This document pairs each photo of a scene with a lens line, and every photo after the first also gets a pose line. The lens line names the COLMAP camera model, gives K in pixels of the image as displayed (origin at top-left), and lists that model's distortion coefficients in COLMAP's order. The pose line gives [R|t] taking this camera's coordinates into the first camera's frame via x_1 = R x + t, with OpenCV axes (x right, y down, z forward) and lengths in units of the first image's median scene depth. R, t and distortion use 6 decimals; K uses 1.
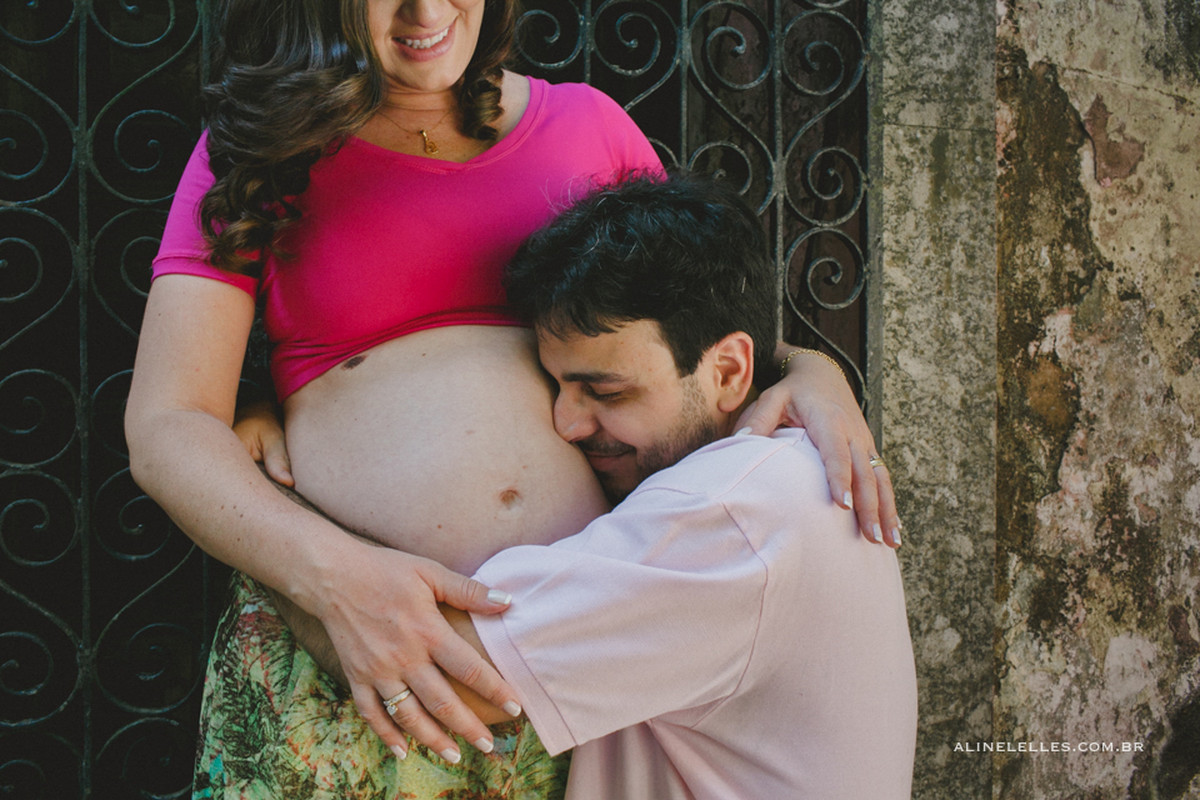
lens RADIAL K [[1174.7, 0, 600.0], [0, 1174.7, 400.0], [0, 0, 1]] dist [-0.099089, 0.139850]
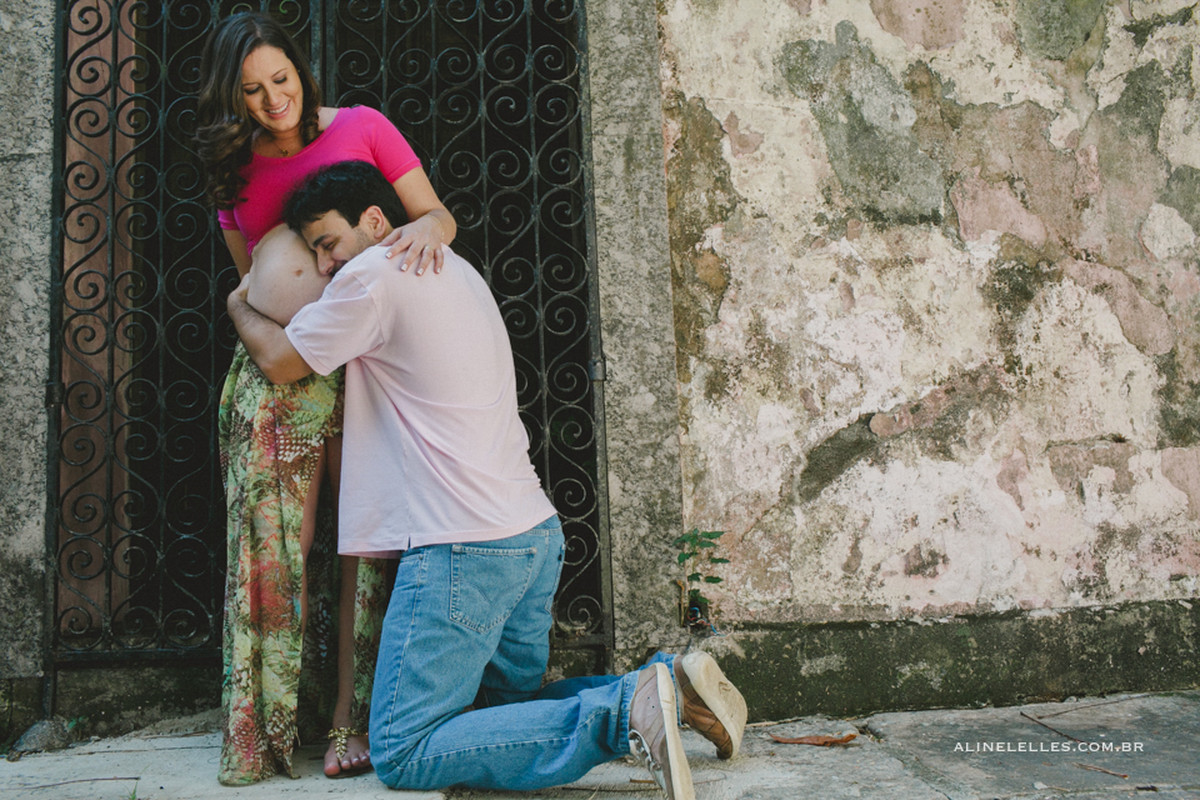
lens RADIAL K [[1174.7, 0, 600.0], [0, 1174.7, 400.0], [0, 0, 1]] dist [-0.099089, 0.139850]
pose [[0.974321, -0.066086, -0.215248, 0.634080], [0.037100, 0.990011, -0.136022, 0.464386], [0.222087, 0.124544, 0.967040, -0.835572]]
